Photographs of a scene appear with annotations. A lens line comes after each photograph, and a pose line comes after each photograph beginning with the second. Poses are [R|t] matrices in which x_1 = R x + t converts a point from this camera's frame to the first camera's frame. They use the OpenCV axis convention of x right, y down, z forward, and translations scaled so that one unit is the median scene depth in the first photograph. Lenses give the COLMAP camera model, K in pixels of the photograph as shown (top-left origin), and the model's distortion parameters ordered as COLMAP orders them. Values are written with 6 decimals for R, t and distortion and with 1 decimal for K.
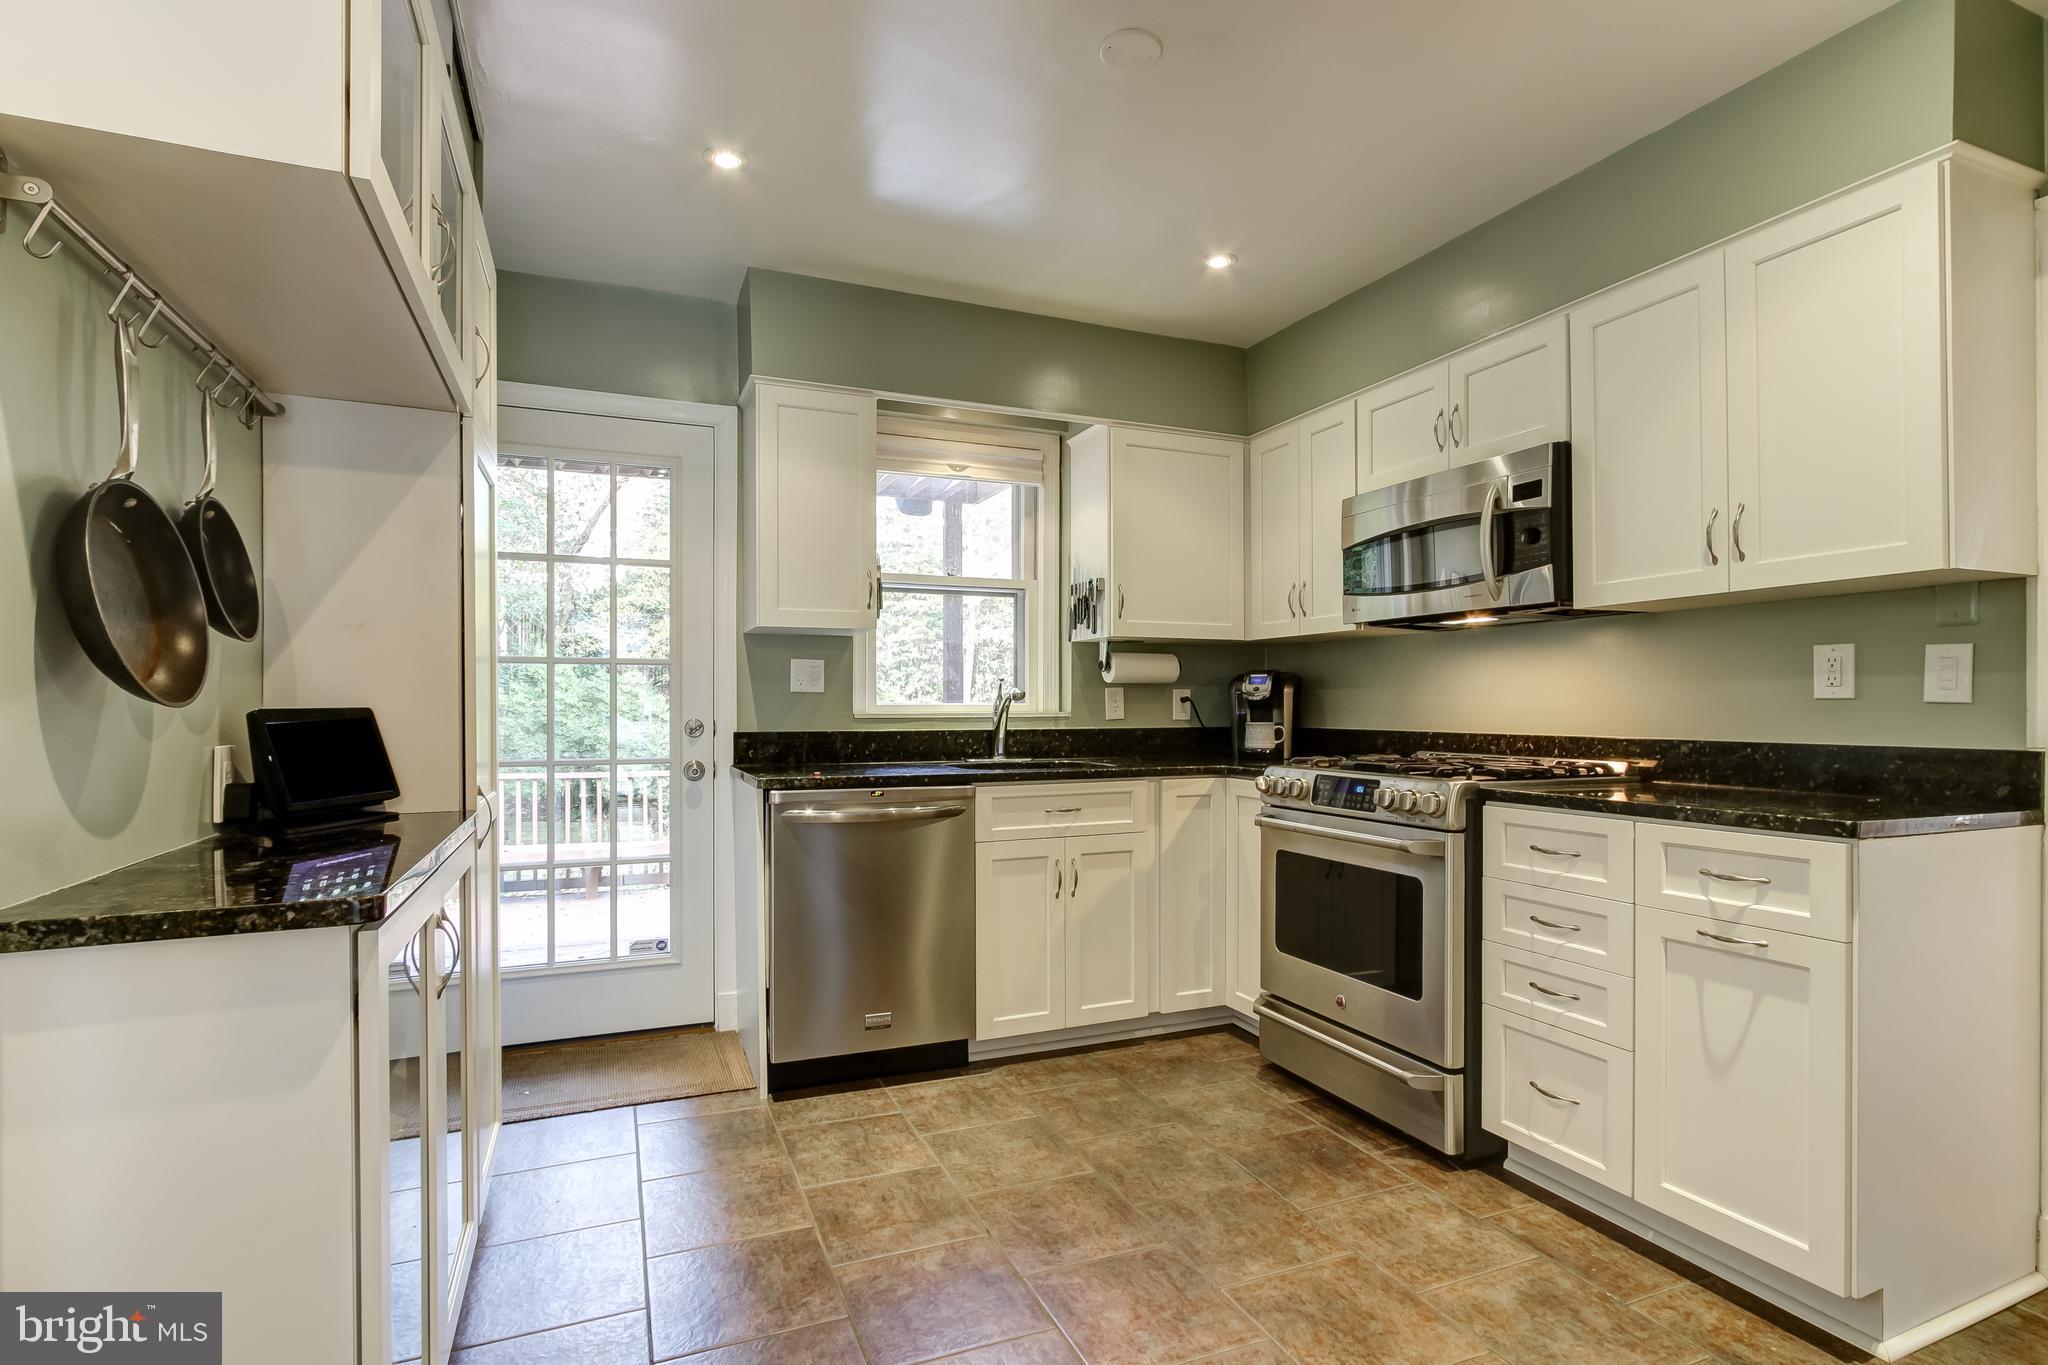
lens RADIAL K [[990.9, 0, 1028.9], [0, 990.9, 706.4], [0, 0, 1]] dist [-0.001681, -0.000270]
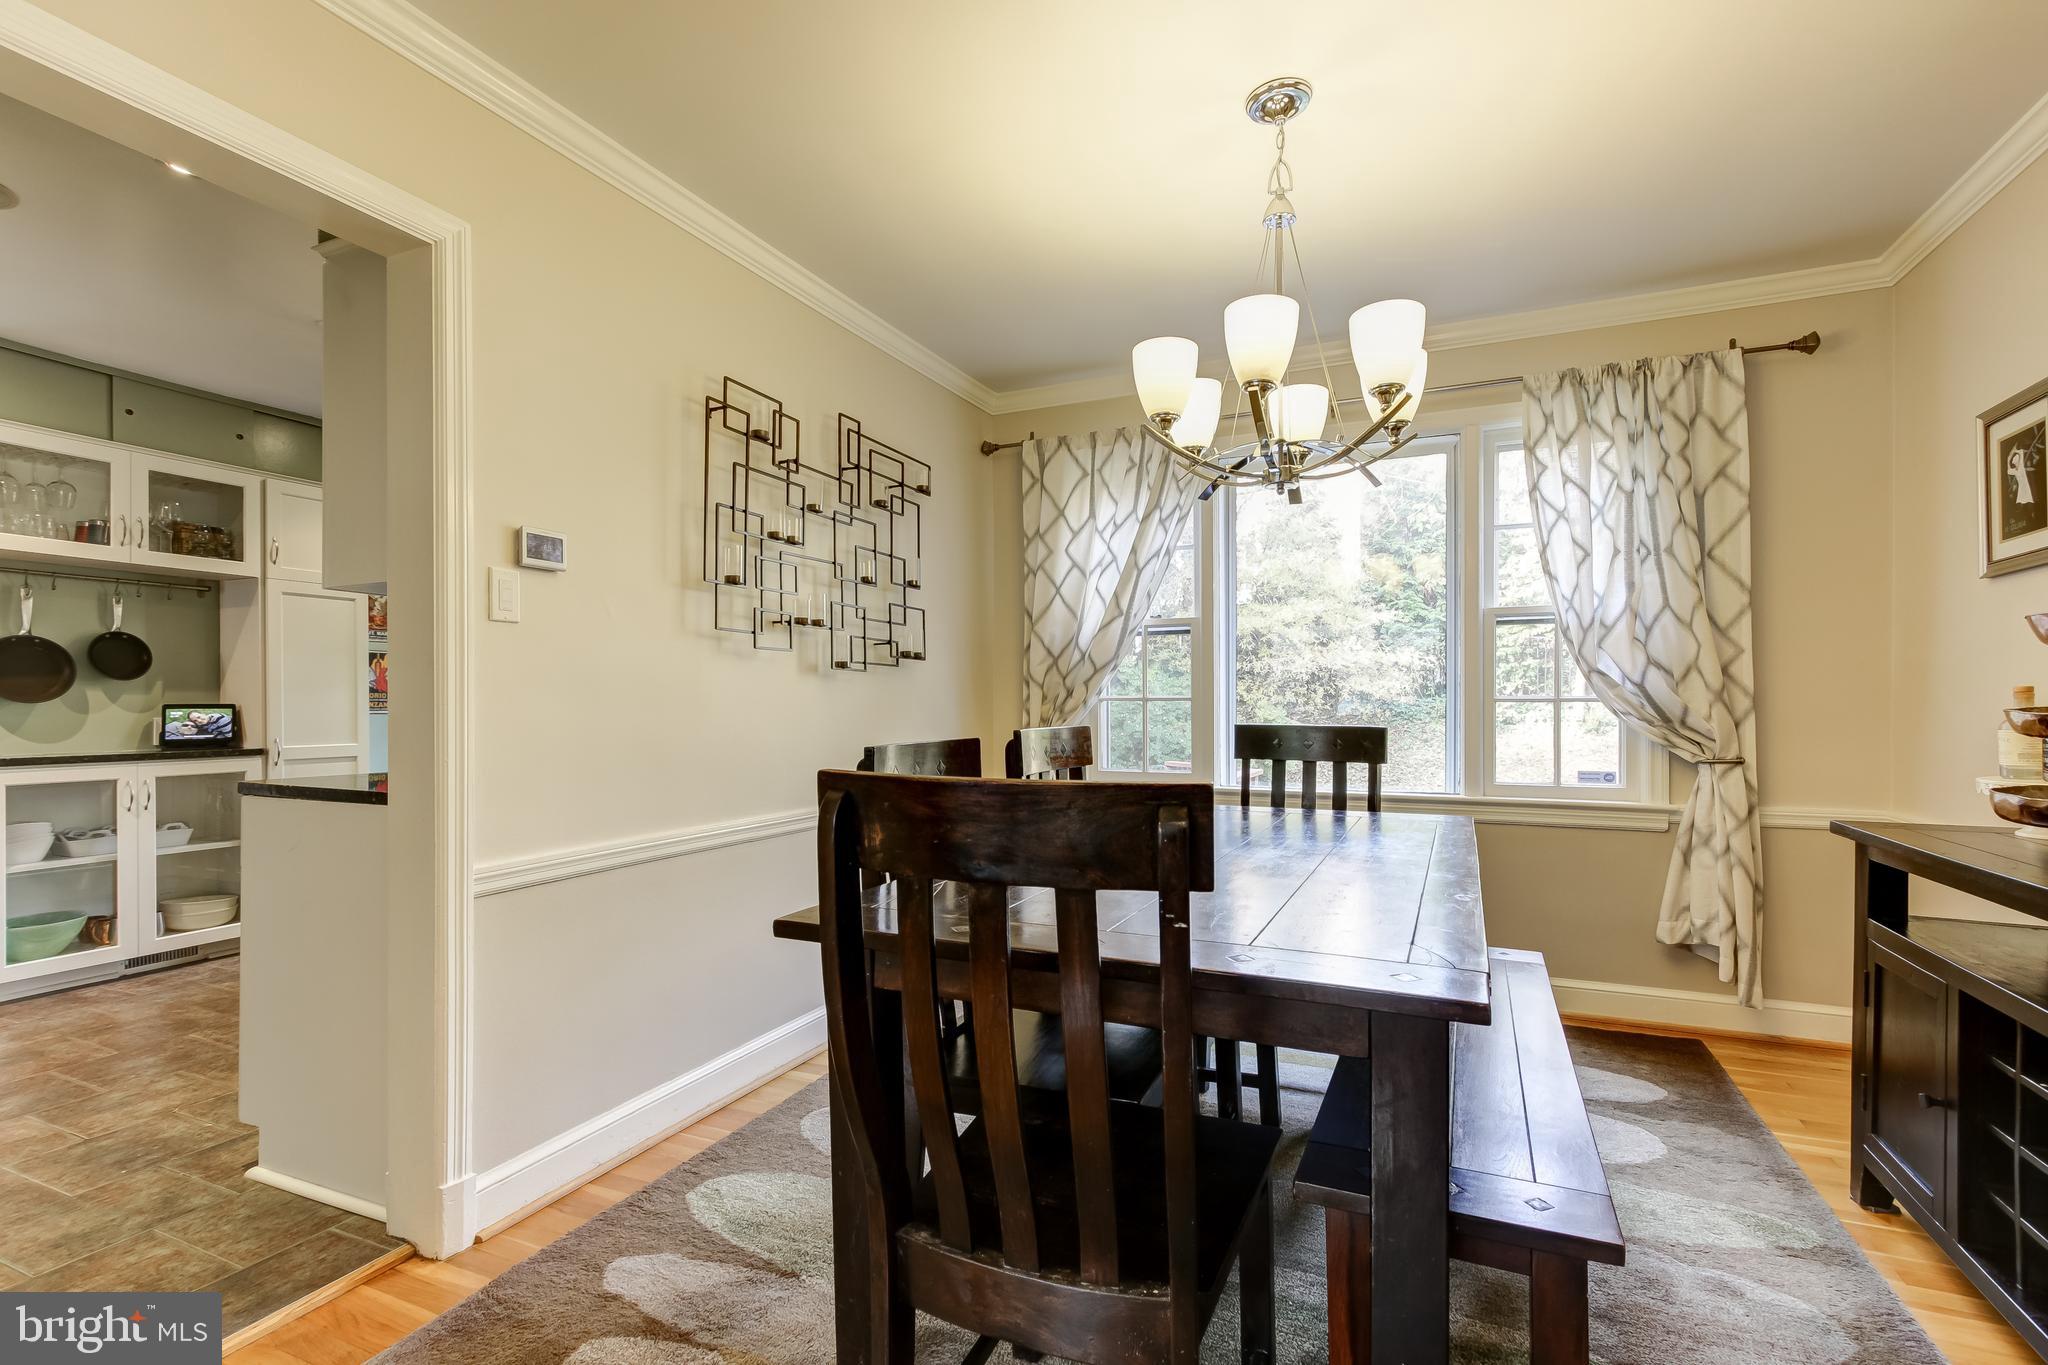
lens RADIAL K [[946.8, 0, 999.1], [0, 946.8, 702.6], [0, 0, 1]] dist [0.001303, 0.006808]
pose [[0.672122, -0.001965, -0.740438, 1.393290], [-0.000436, 0.999995, -0.003050, 0.002766], [0.740441, 0.002372, 0.672117, 0.481606]]
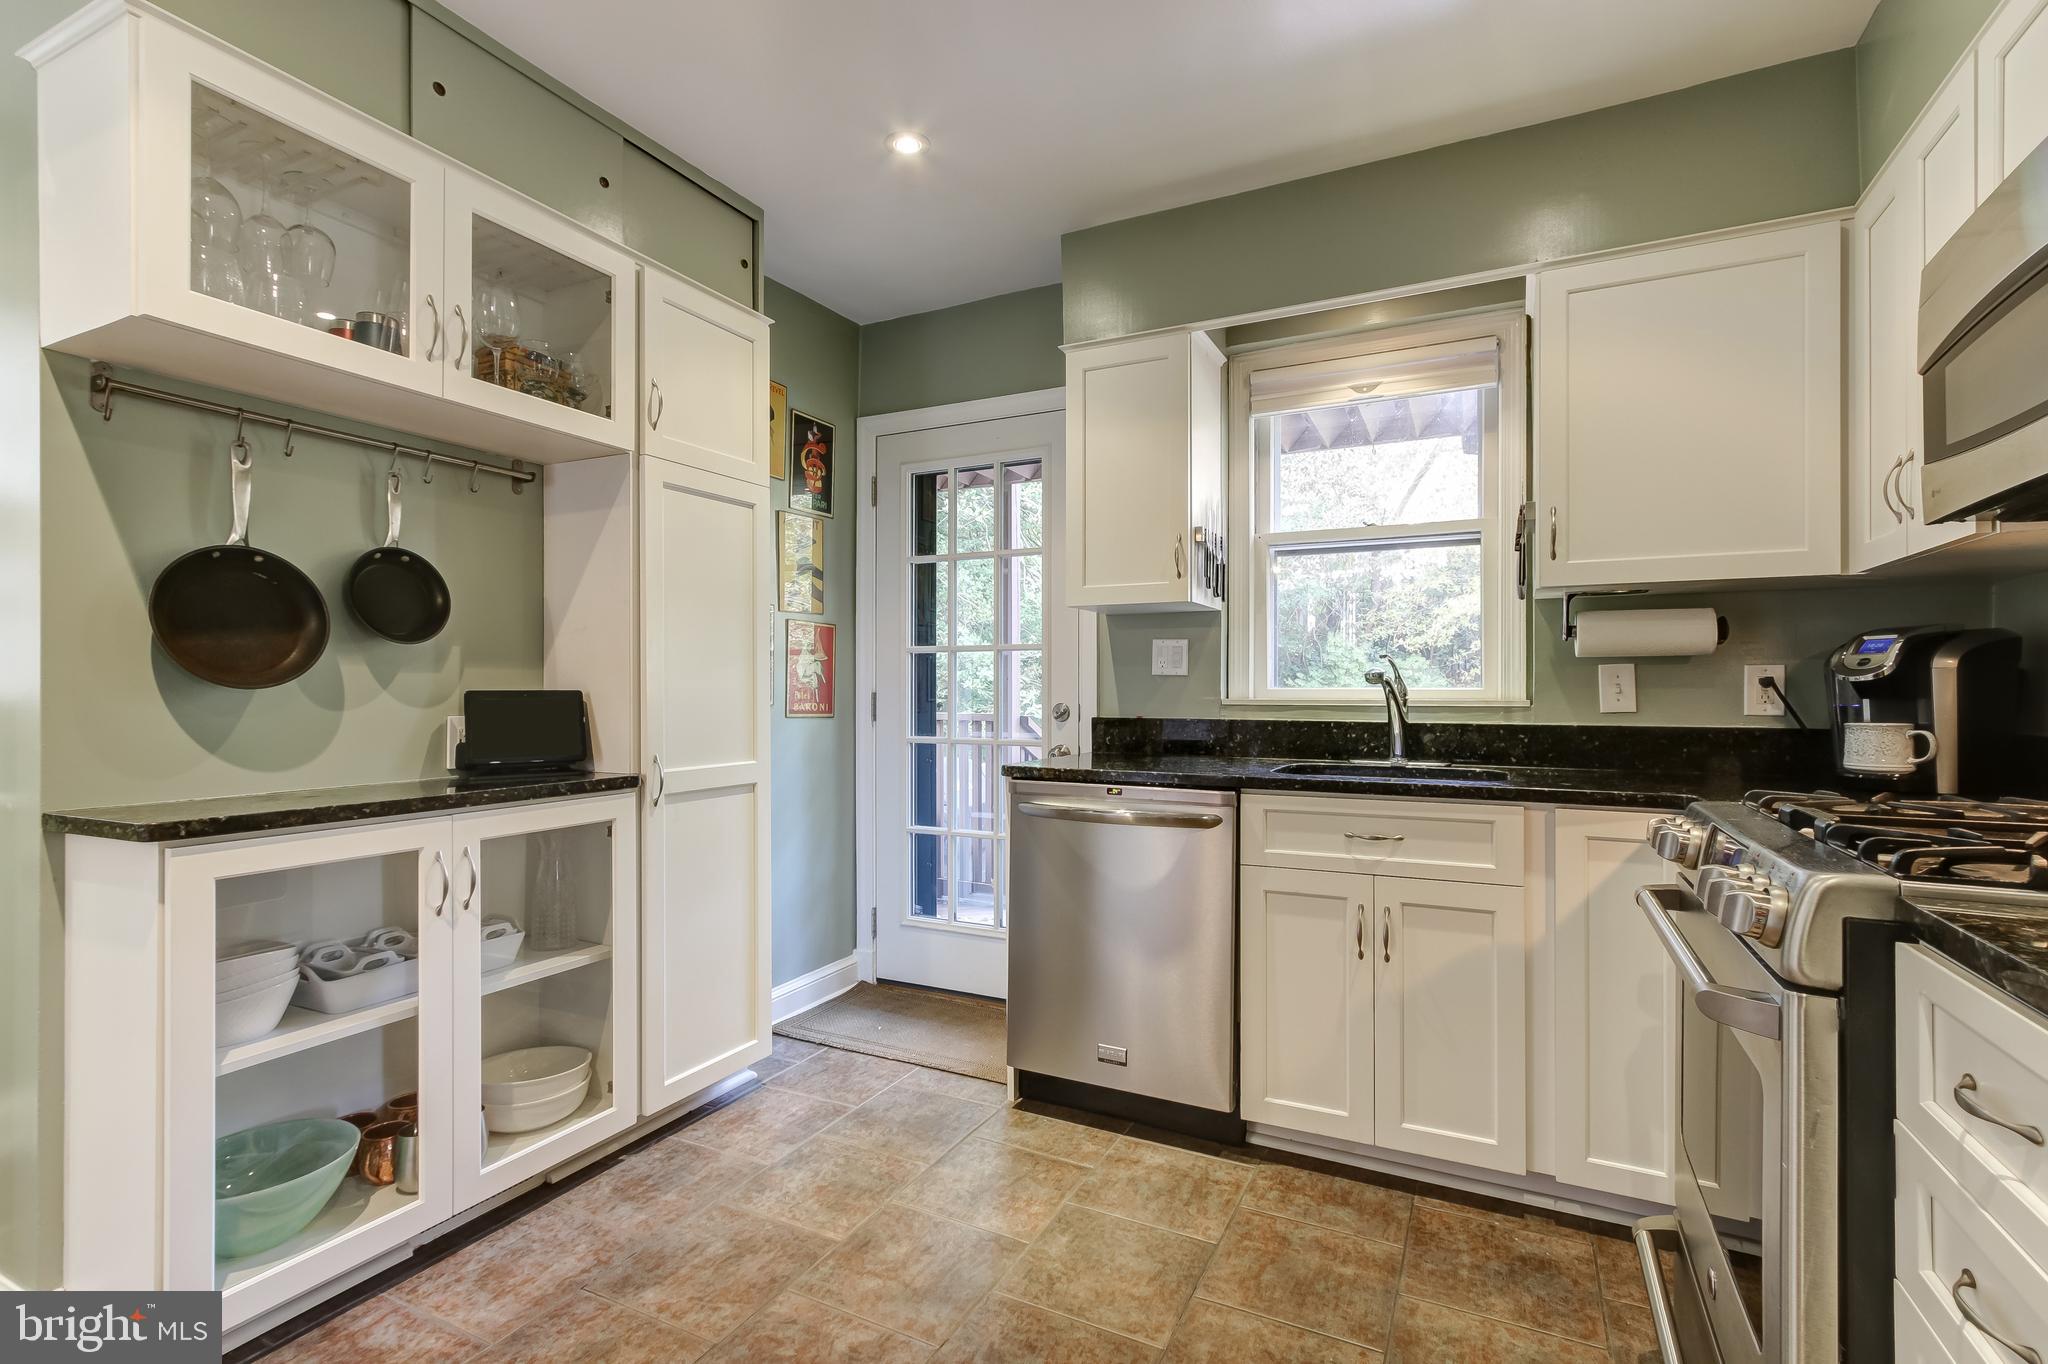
lens RADIAL K [[958.3, 0, 1025.5], [0, 958.3, 685.7], [0, 0, 1]] dist [0.000897, 0.004467]
pose [[0.645309, -0.002913, -0.763916, 0.404915], [-0.002821, 0.999977, -0.006197, 0.000875], [0.763916, 0.006154, 0.645286, 0.369019]]
